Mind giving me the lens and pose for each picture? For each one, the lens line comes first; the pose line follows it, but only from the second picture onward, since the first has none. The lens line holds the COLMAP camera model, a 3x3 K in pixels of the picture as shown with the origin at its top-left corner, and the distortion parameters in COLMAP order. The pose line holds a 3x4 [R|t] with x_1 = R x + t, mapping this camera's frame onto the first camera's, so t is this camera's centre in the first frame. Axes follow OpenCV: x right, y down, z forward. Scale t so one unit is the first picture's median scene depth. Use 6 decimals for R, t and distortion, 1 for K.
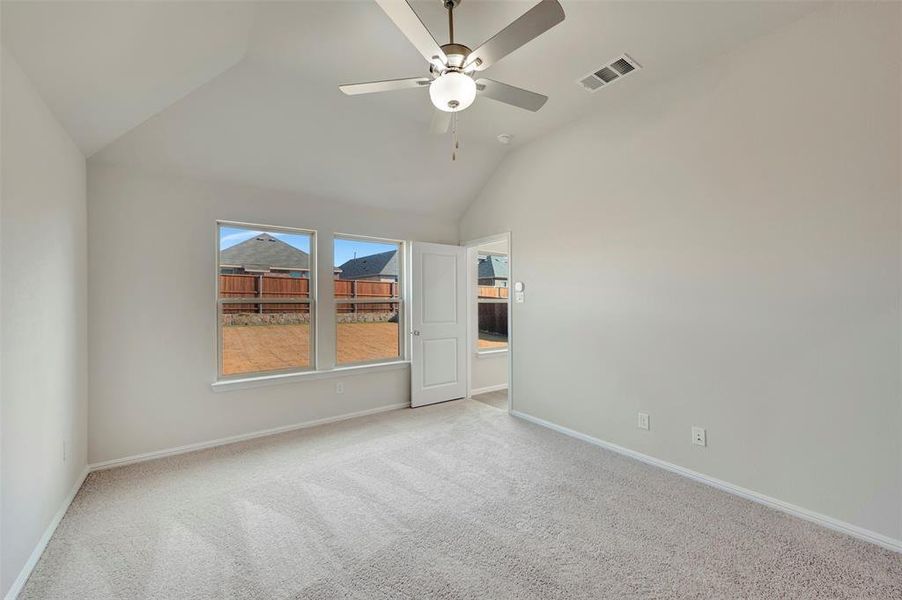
lens RADIAL K [[357.1, 0, 454.9], [0, 357.1, 298.4], [0, 0, 1]] dist [0.001270, -0.000272]
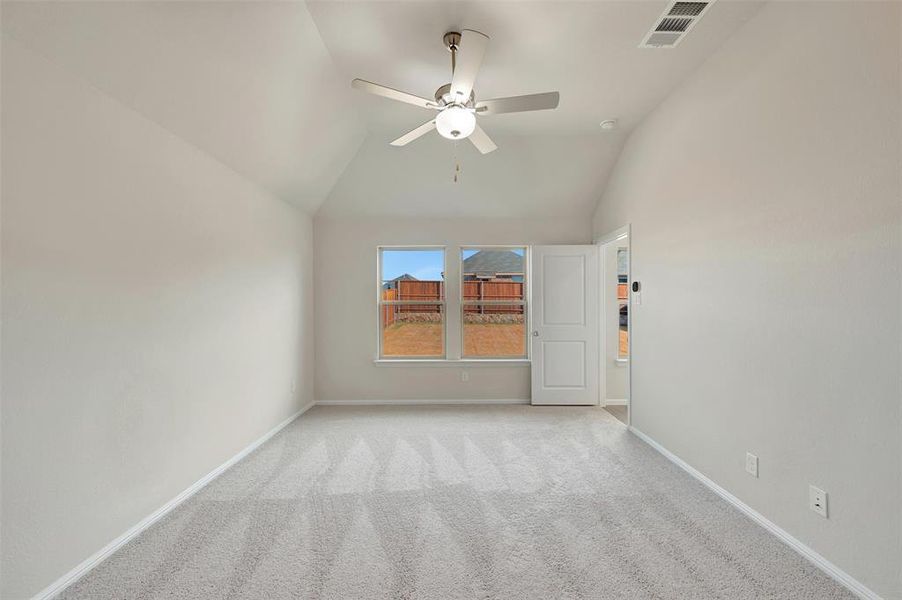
lens RADIAL K [[358.1, 0, 456.5], [0, 358.1, 304.2], [0, 0, 1]] dist [-0.000364, -0.000245]
pose [[0.806714, 0.001549, -0.590940, 0.320965], [0.004362, 0.999954, 0.008576, 0.001200], [0.590926, -0.009497, 0.806670, 0.026988]]
